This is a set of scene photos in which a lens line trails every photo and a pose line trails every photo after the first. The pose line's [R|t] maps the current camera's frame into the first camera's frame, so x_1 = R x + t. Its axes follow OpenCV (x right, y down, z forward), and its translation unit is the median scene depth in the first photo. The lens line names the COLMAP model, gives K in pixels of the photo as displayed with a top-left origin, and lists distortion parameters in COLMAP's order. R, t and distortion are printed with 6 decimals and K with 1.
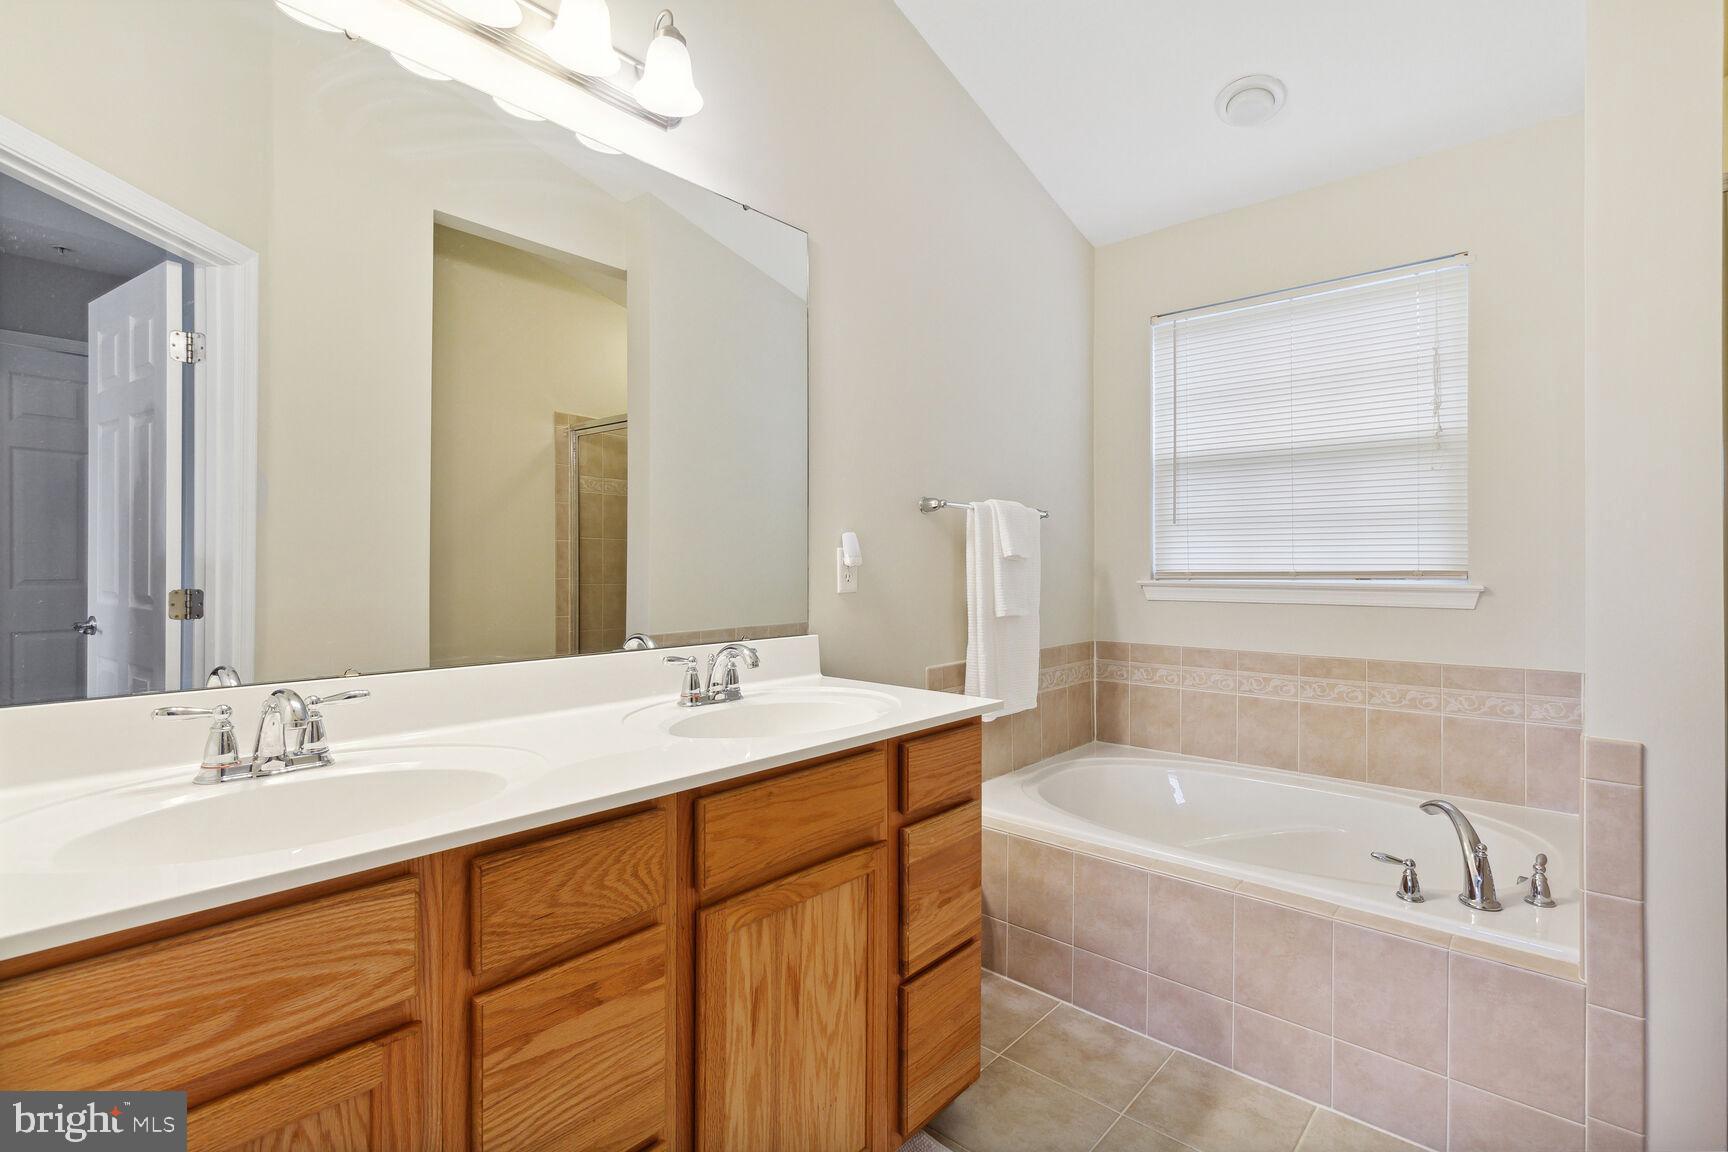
lens RADIAL K [[811.5, 0, 878.6], [0, 811.5, 556.7], [0, 0, 1]] dist [-0.000274, -0.000120]
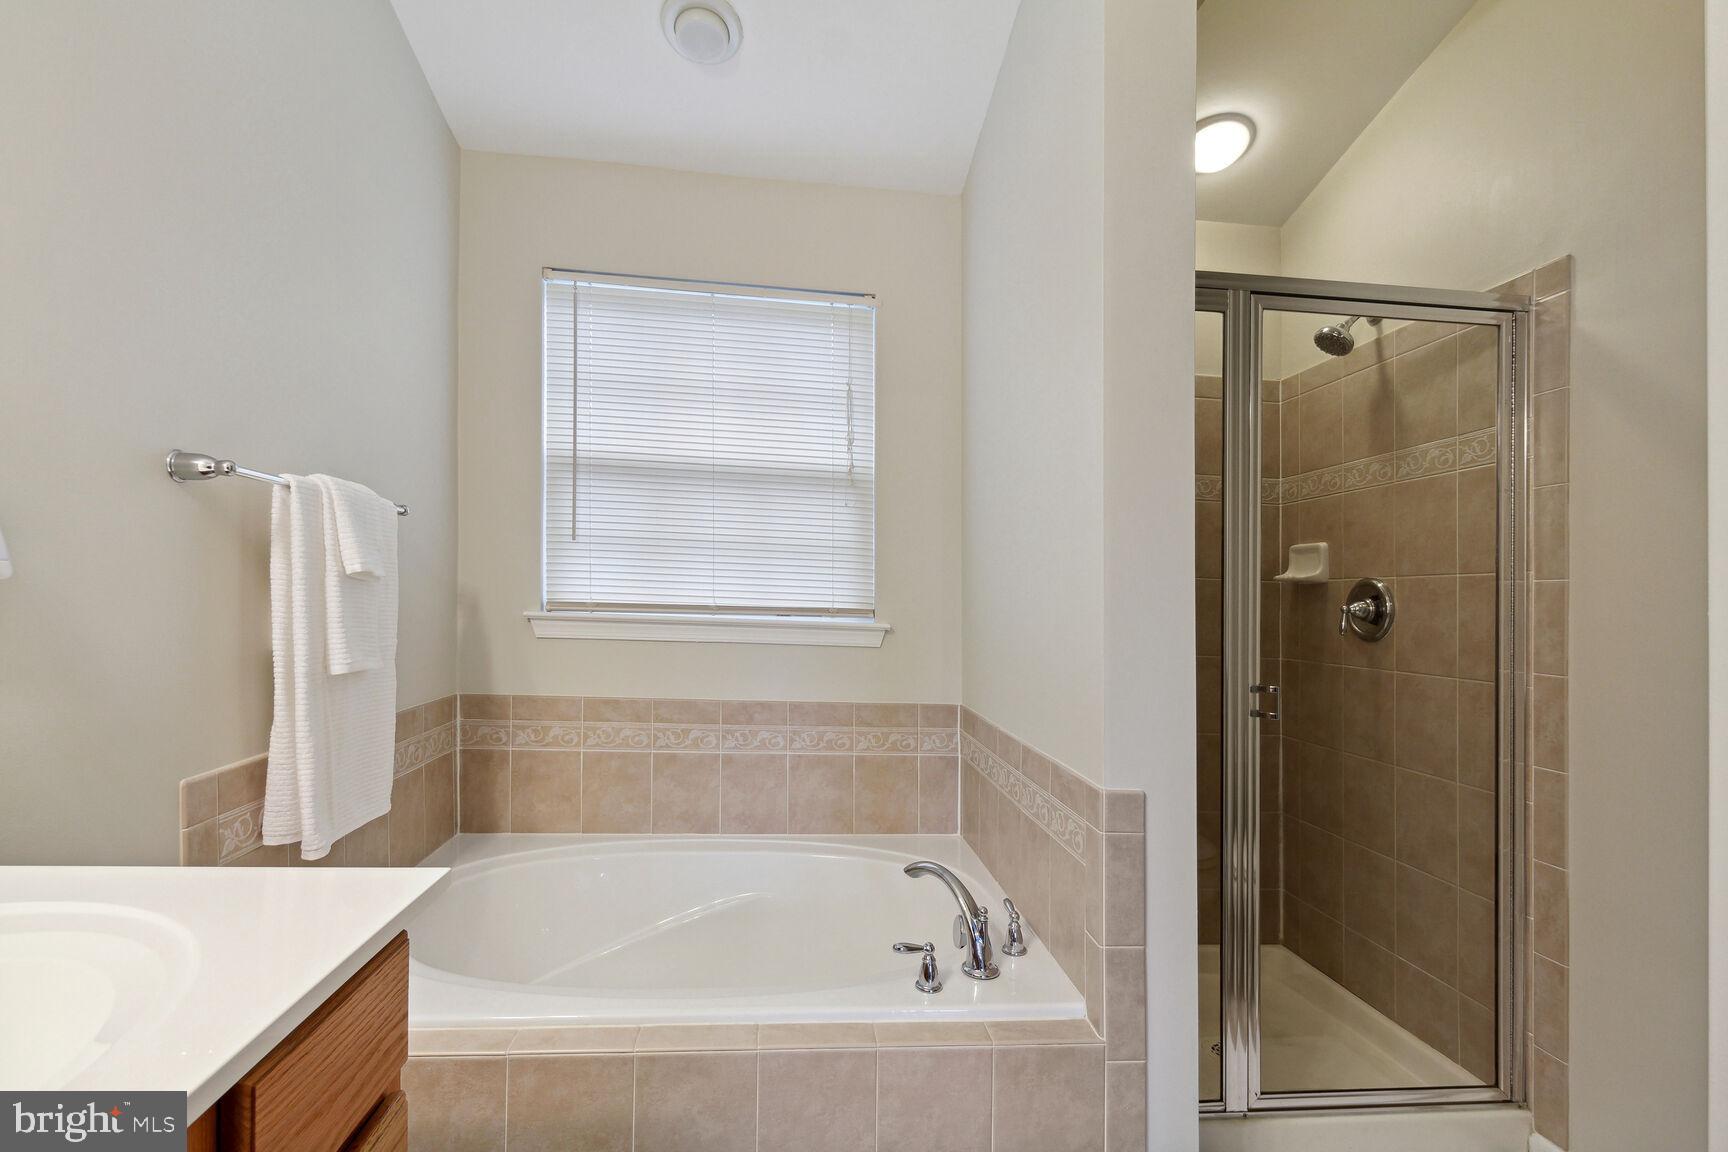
lens RADIAL K [[802.2, 0, 858.3], [0, 802.2, 614.7], [0, 0, 1]] dist [0.001926, 0.000120]
pose [[0.671579, 0.010148, 0.740864, -0.029301], [-0.043899, 0.998695, 0.026114, -0.001387], [-0.739632, -0.050061, 0.671147, 0.323022]]
